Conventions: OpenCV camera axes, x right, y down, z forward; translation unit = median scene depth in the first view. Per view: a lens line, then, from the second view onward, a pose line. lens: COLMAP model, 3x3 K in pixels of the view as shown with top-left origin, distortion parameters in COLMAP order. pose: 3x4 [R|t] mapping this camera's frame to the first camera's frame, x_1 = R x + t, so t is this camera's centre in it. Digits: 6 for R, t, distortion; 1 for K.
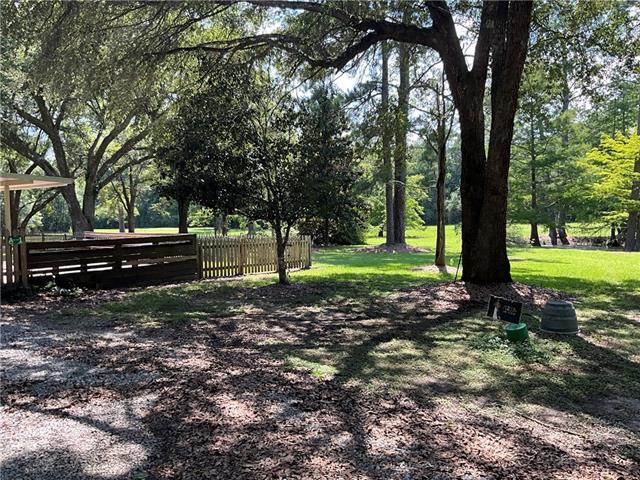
lens RADIAL K [[538.6, 0, 316.3], [0, 538.6, 239.8], [0, 0, 1]] dist [0.071819, -0.117223]
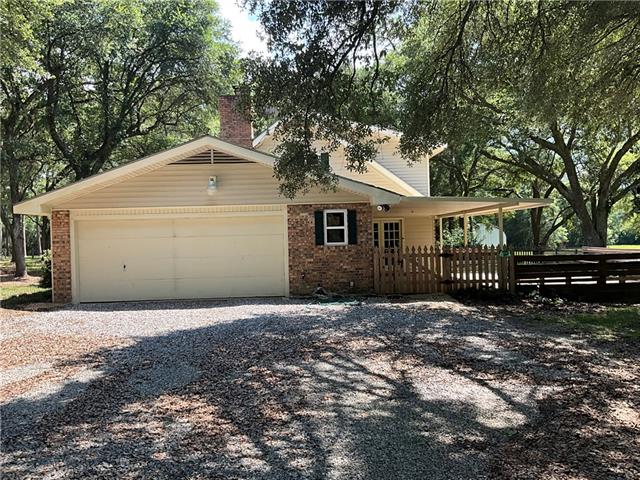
lens RADIAL K [[538.6, 0, 316.3], [0, 538.6, 239.8], [0, 0, 1]] dist [0.071819, -0.117223]
pose [[0.609514, -0.003739, -0.792767, 0.190994], [-0.018921, 0.999635, -0.019262, 0.002295], [0.792550, 0.026740, 0.609221, -0.078514]]
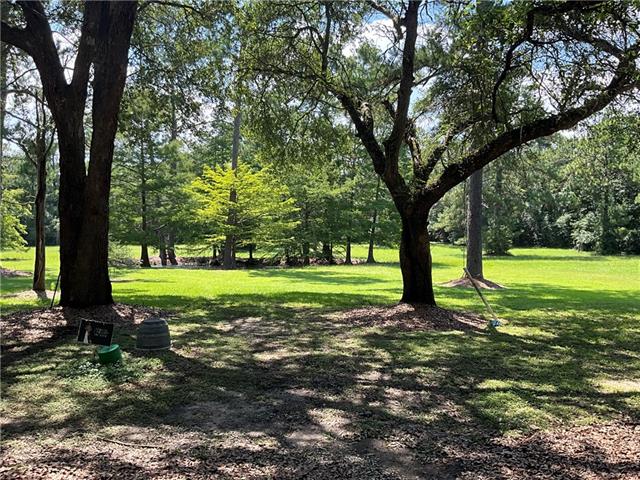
lens RADIAL K [[538.6, 0, 316.3], [0, 538.6, 239.8], [0, 0, 1]] dist [0.071819, -0.117223]
pose [[0.774477, 0.012279, 0.632482, 0.030230], [0.012508, 0.999319, -0.034717, 0.001322], [-0.632478, 0.034799, 0.773796, -0.007221]]
